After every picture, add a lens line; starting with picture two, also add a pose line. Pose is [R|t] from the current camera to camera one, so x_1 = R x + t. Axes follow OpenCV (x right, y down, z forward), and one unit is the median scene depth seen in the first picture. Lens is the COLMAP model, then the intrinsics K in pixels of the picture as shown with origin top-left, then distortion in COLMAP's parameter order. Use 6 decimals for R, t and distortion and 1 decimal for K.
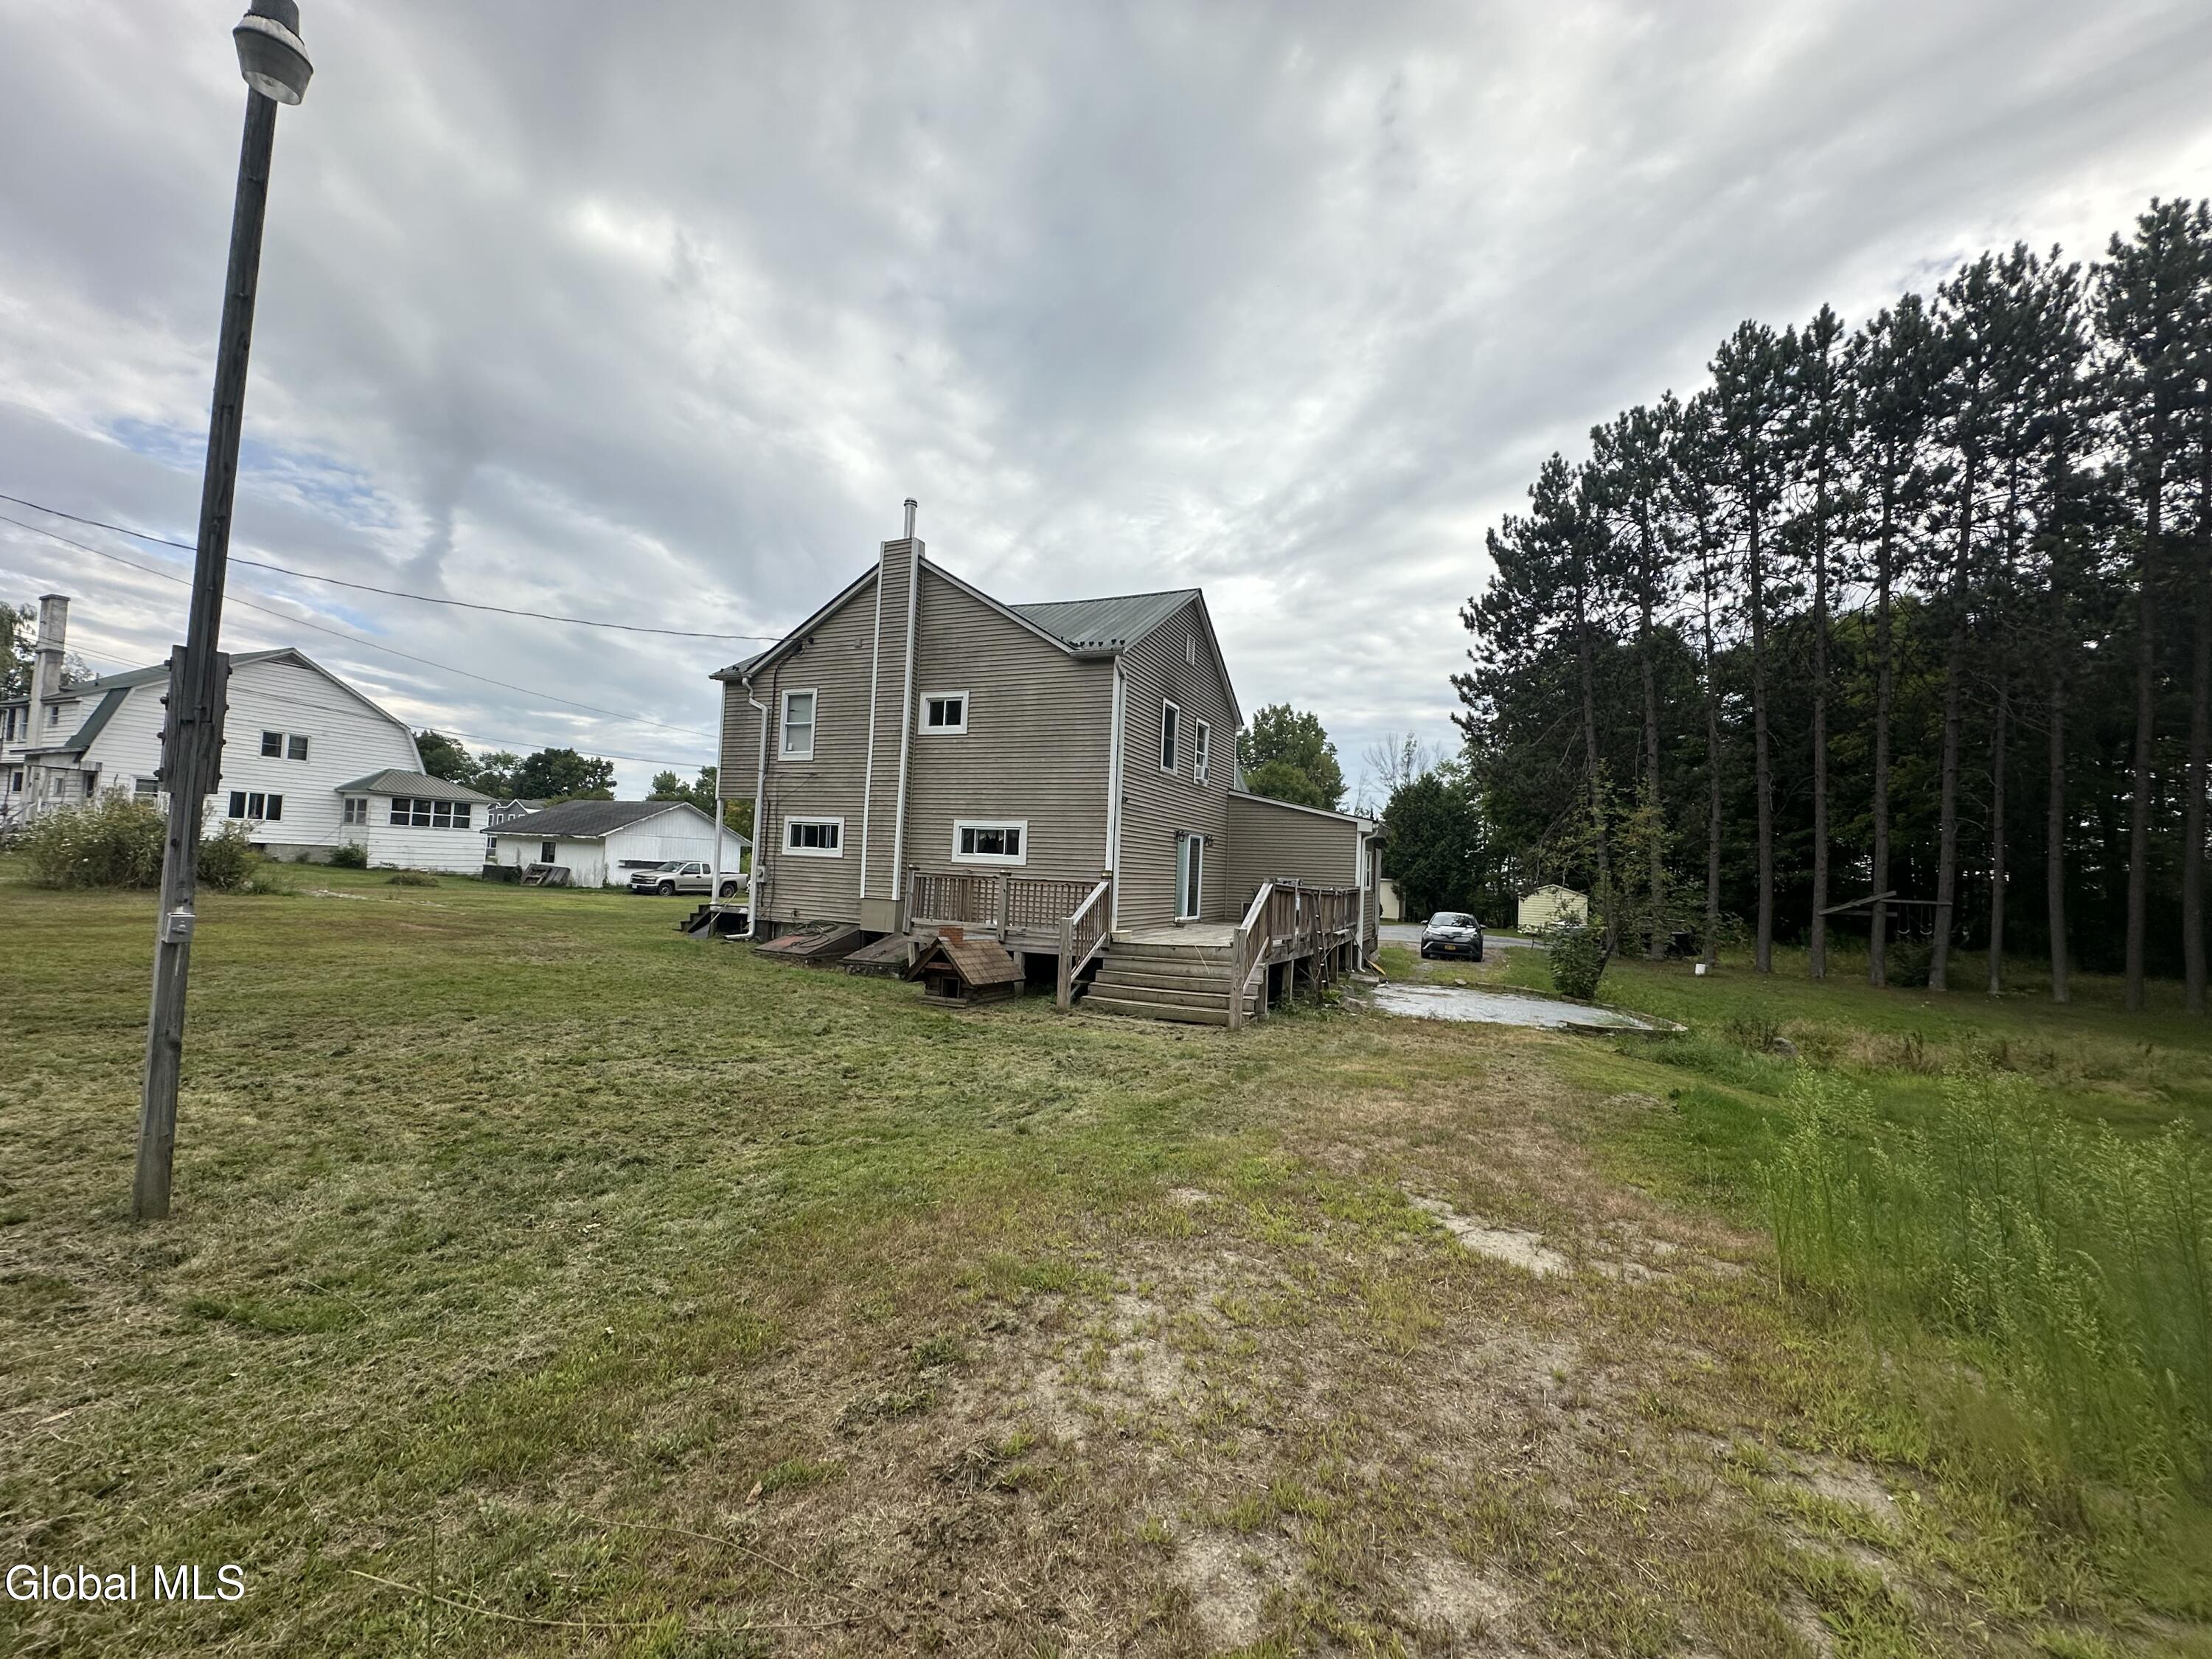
lens RADIAL K [[895.0, 0, 1112.8], [0, 895.0, 837.3], [0, 0, 1]] dist [0.014154, 0.000104]
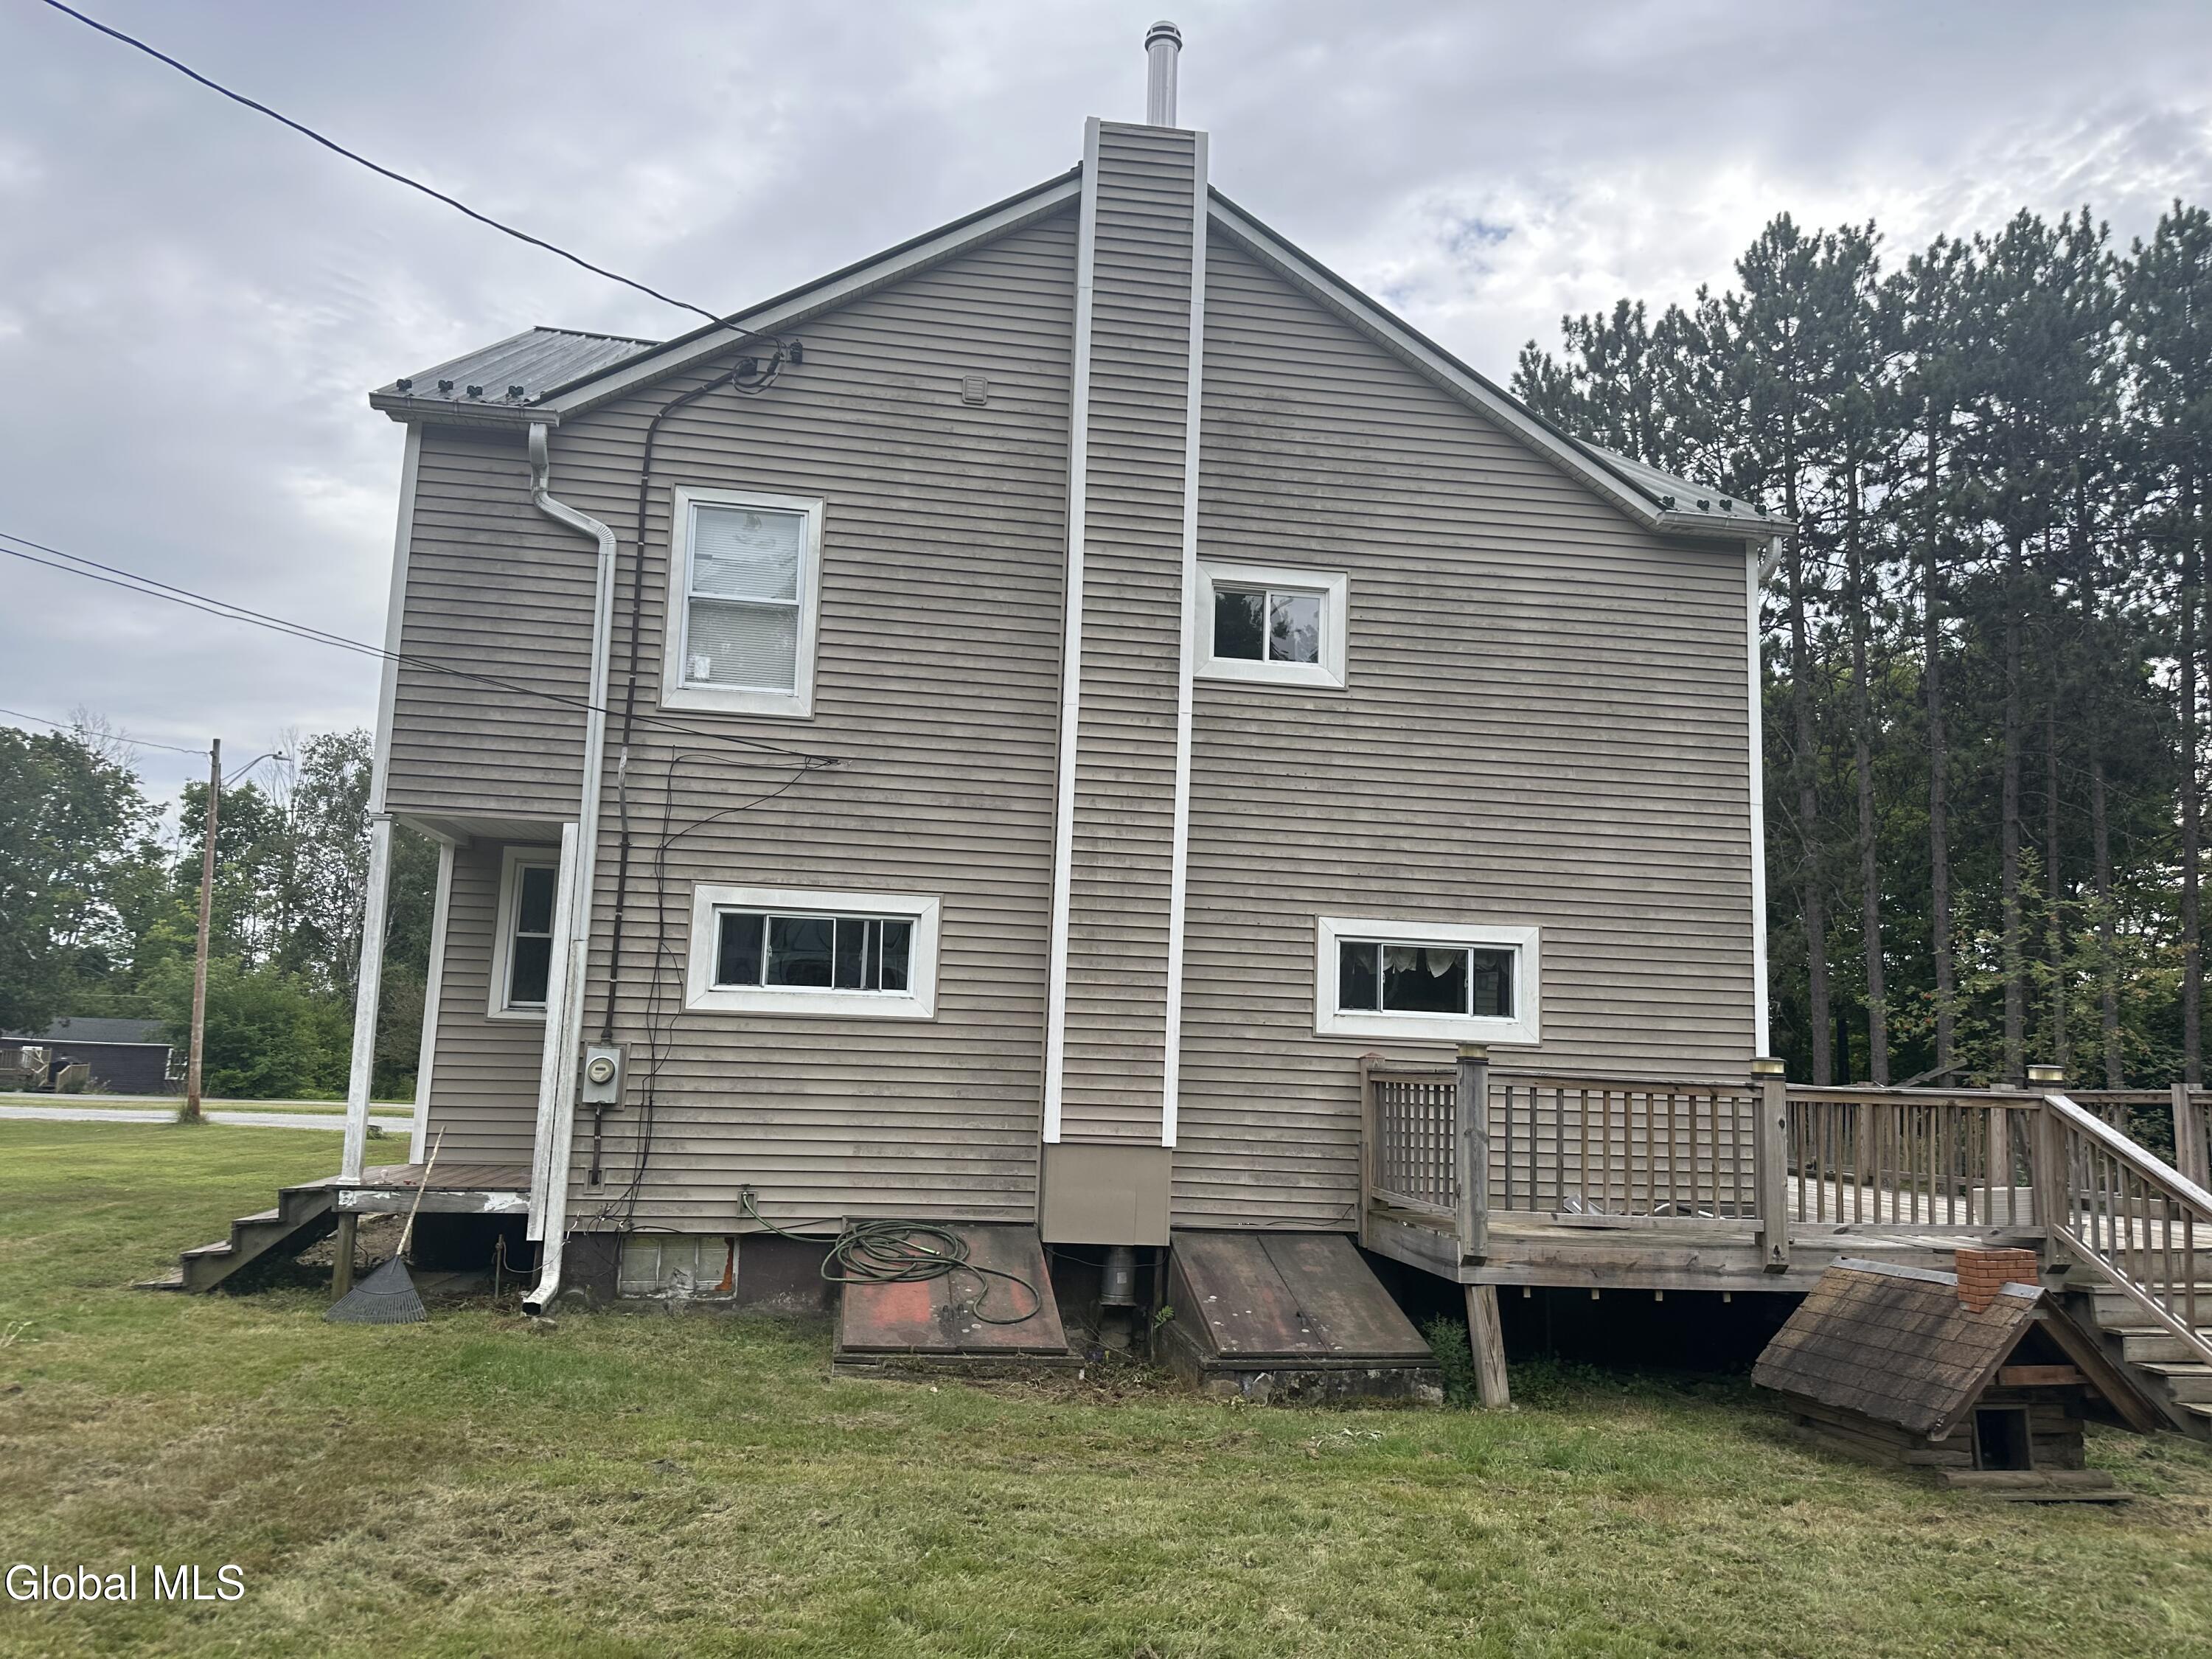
lens RADIAL K [[1581.4, 0, 1107.5], [0, 1581.4, 839.2], [0, 0, 1]] dist [0.062442, -0.057503]
pose [[0.848749, 0.058435, 0.525557, -0.537407], [-0.019438, 0.996652, -0.079422, 0.001581], [-0.528438, 0.057194, 0.847043, 0.461077]]
